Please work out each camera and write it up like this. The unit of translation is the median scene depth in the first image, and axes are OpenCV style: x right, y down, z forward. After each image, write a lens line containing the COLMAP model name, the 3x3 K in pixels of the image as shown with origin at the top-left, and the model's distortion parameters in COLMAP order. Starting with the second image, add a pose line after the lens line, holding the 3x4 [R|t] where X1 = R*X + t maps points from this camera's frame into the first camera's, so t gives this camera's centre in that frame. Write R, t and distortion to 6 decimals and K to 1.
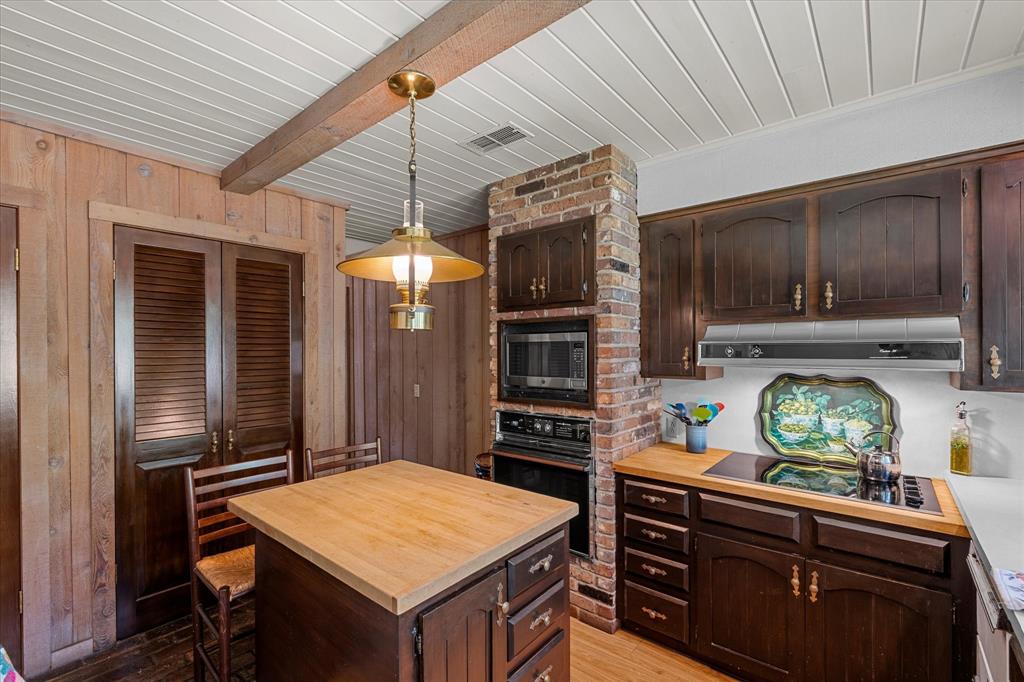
lens RADIAL K [[448.6, 0, 509.9], [0, 448.6, 348.1], [0, 0, 1]] dist [-0.004783, 0.000264]
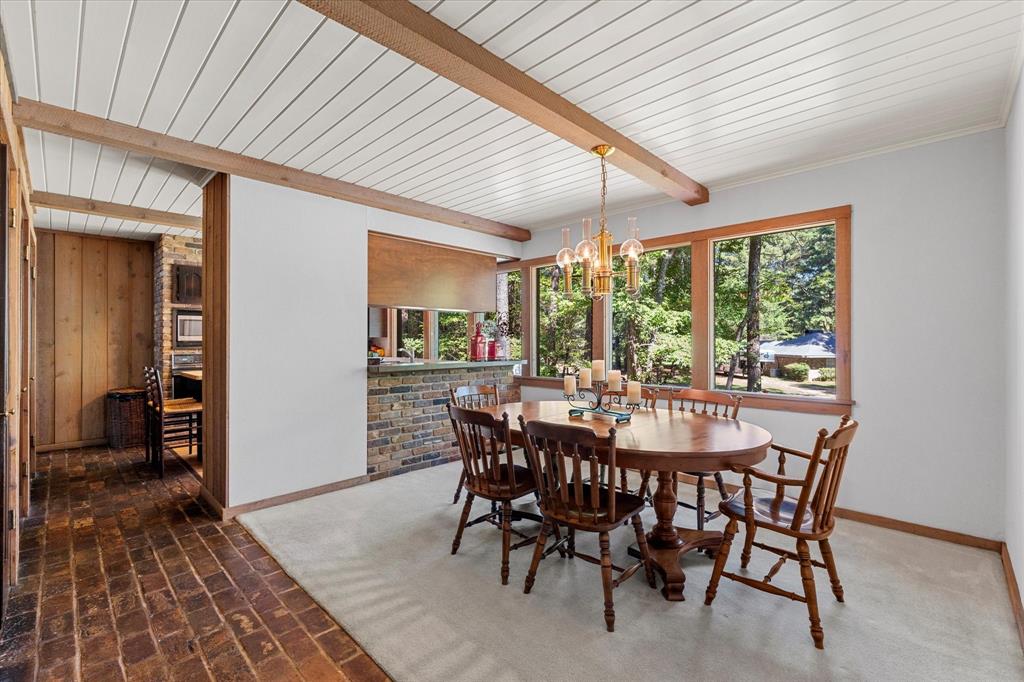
lens RADIAL K [[448.6, 0, 512.3], [0, 448.6, 338.8], [0, 0, 1]] dist [-0.004783, 0.000264]
pose [[0.081856, 0.003571, 0.996638, -2.299068], [-0.004481, 0.999985, -0.003215, 0.091603], [-0.996634, -0.004202, 0.081871, -0.772974]]
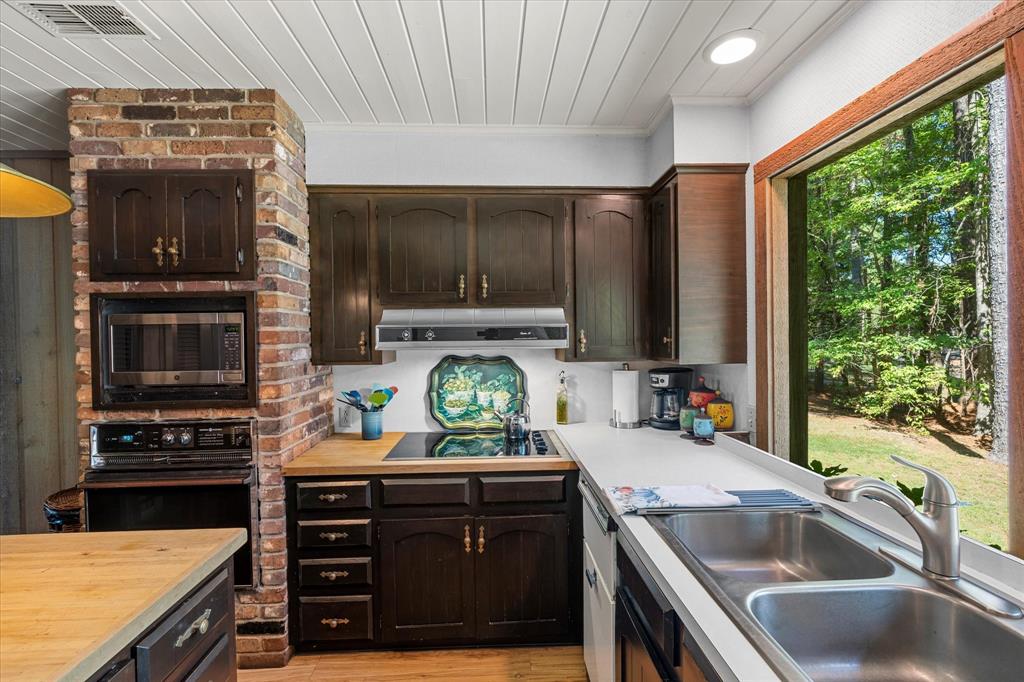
lens RADIAL K [[448.6, 0, 516.3], [0, 448.6, 341.5], [0, 0, 1]] dist [-0.004783, 0.000264]
pose [[0.733626, -0.012559, 0.679437, -0.018588], [0.005788, 0.999908, 0.012233, 0.010354], [-0.679528, -0.005042, 0.733632, 0.073642]]
